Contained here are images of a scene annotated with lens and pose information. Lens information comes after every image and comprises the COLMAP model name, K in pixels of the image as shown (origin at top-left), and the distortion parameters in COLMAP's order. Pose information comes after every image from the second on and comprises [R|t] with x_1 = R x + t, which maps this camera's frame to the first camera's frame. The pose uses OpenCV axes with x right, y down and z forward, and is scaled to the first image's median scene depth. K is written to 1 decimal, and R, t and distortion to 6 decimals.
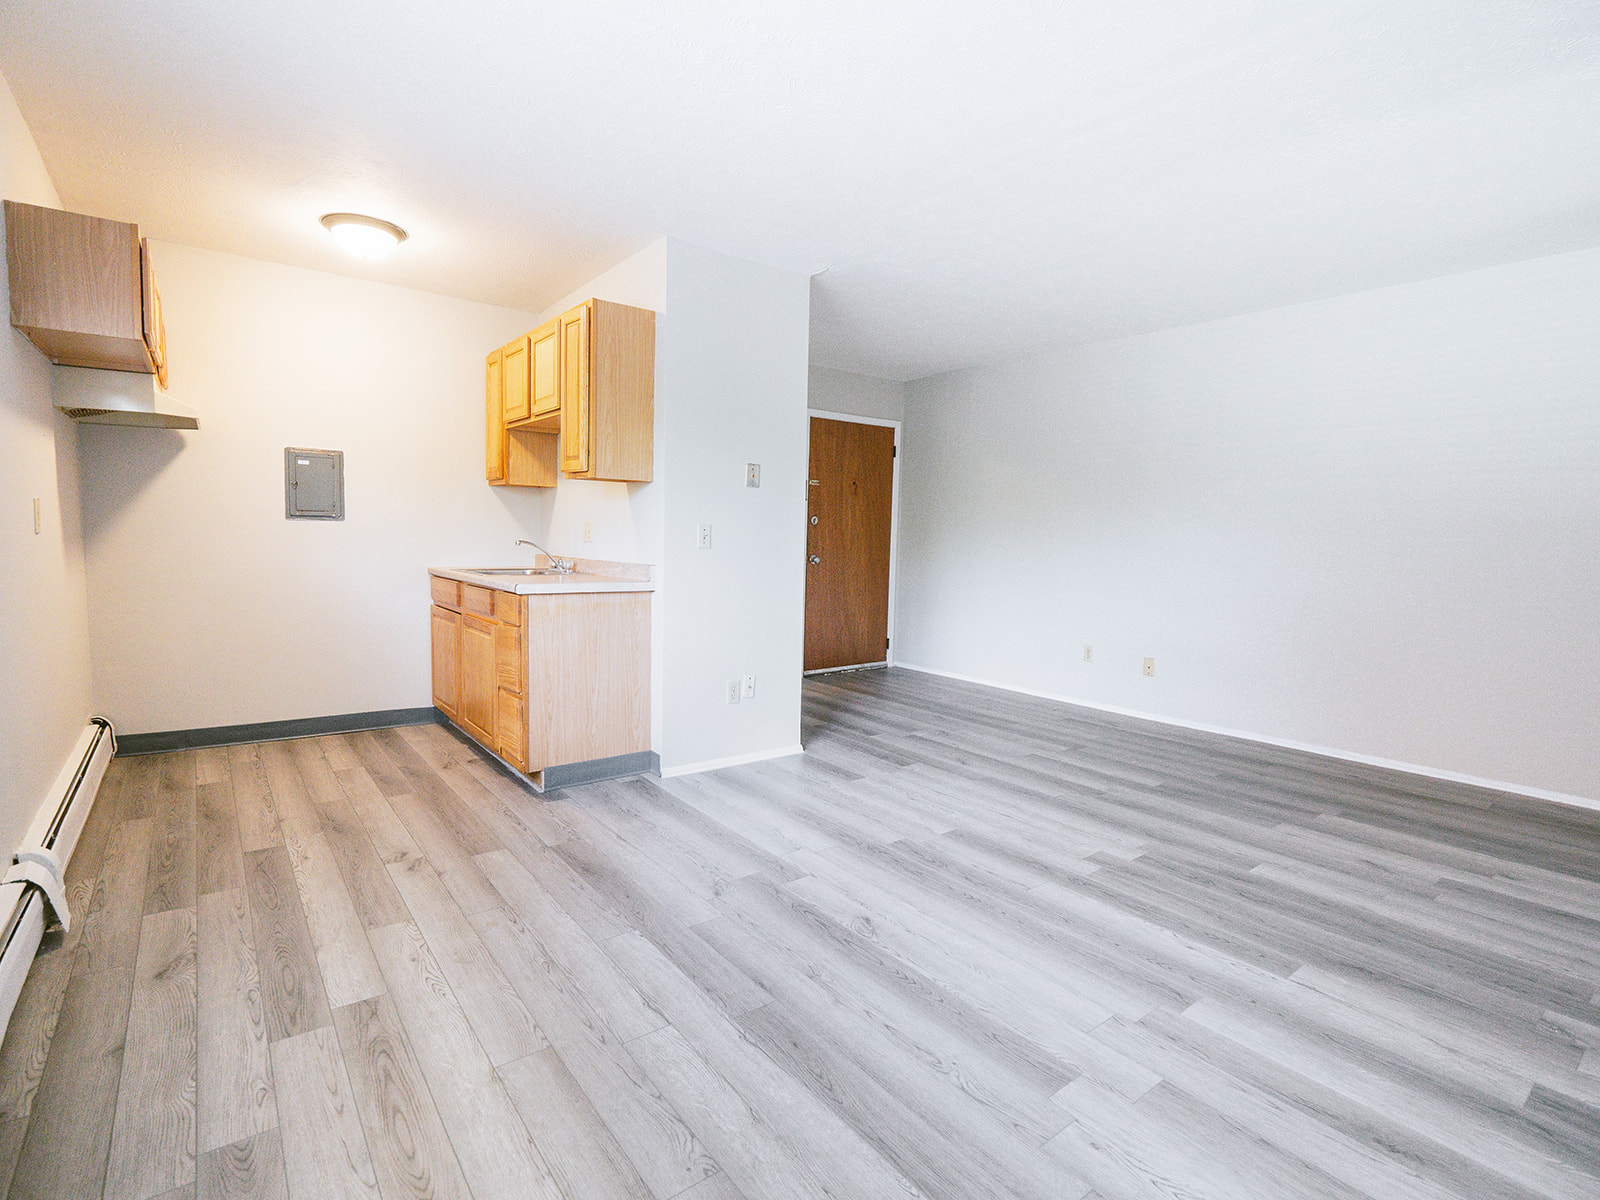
lens RADIAL K [[773.8, 0, 792.8], [0, 773.8, 603.8], [0, 0, 1]] dist [-0.006595, -0.000553]
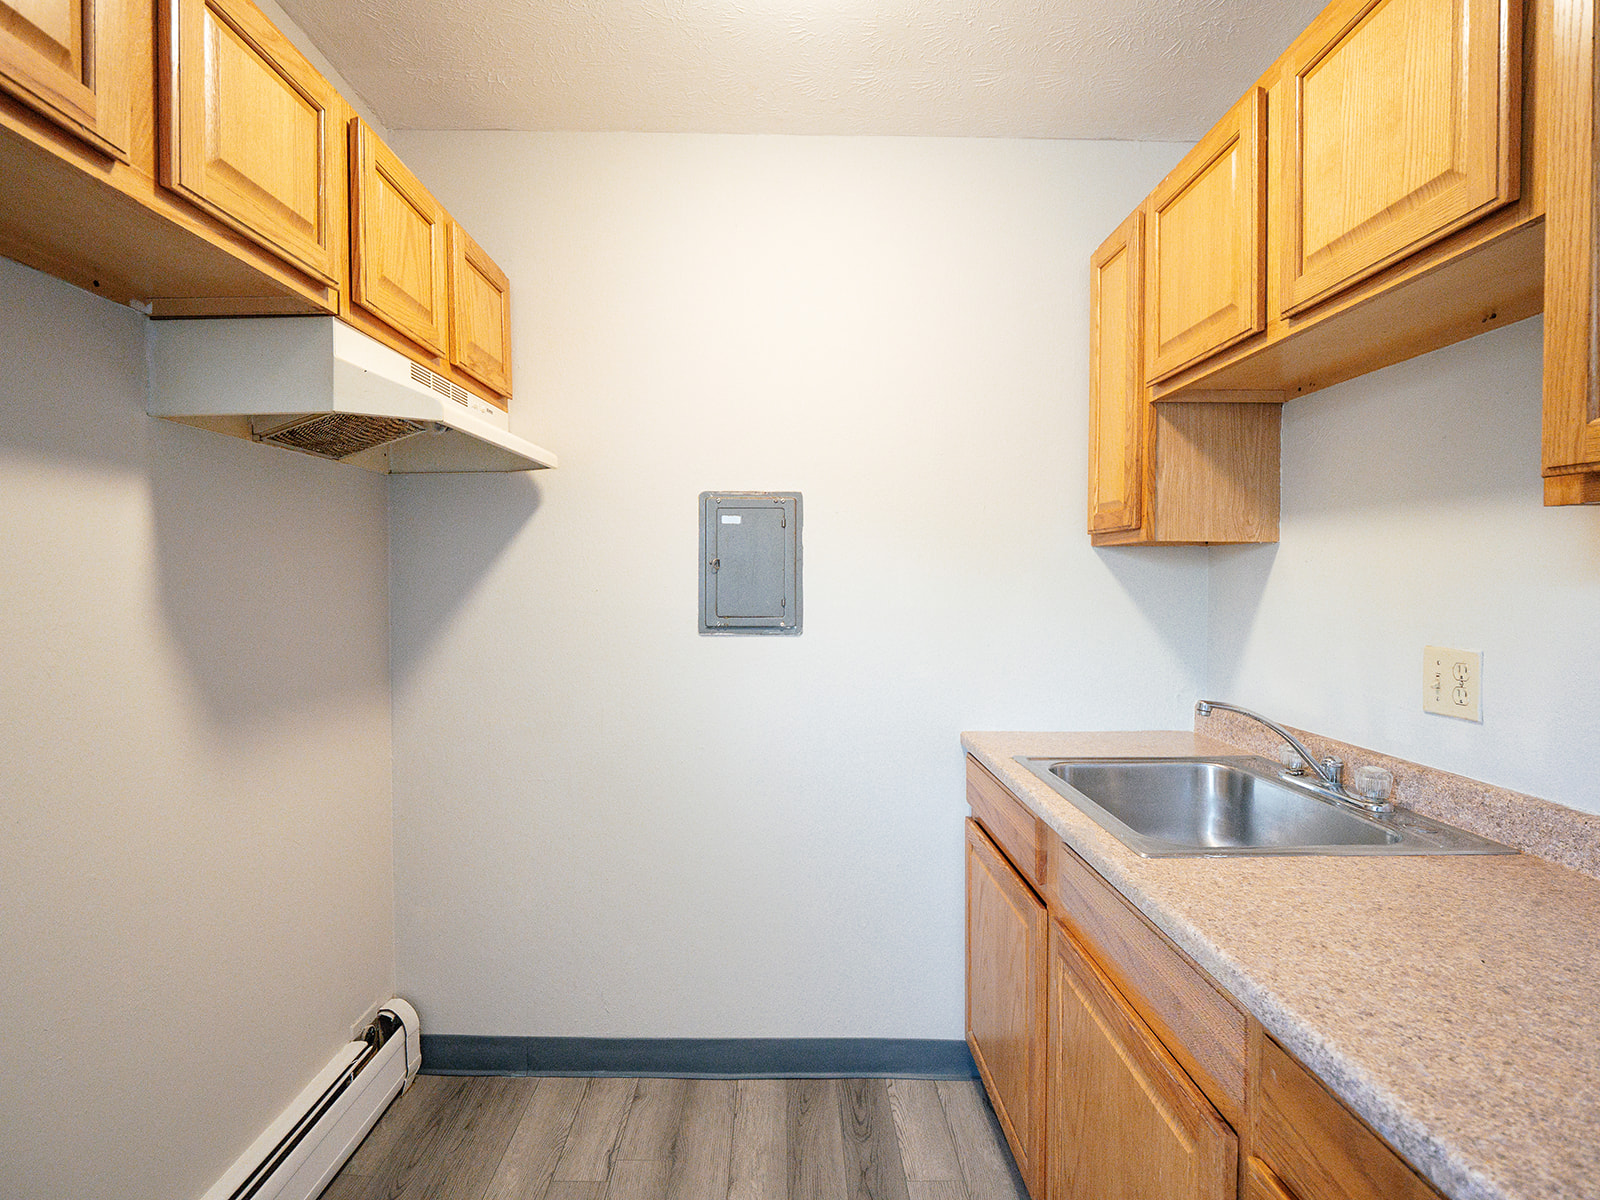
lens RADIAL K [[773.8, 0, 795.6], [0, 773.8, 597.9], [0, 0, 1]] dist [-0.006595, -0.000553]
pose [[0.789376, -0.009009, -0.613844, -0.289724], [-0.037738, 0.997289, -0.063166, -0.100584], [0.612749, 0.073027, 0.786896, 0.620071]]
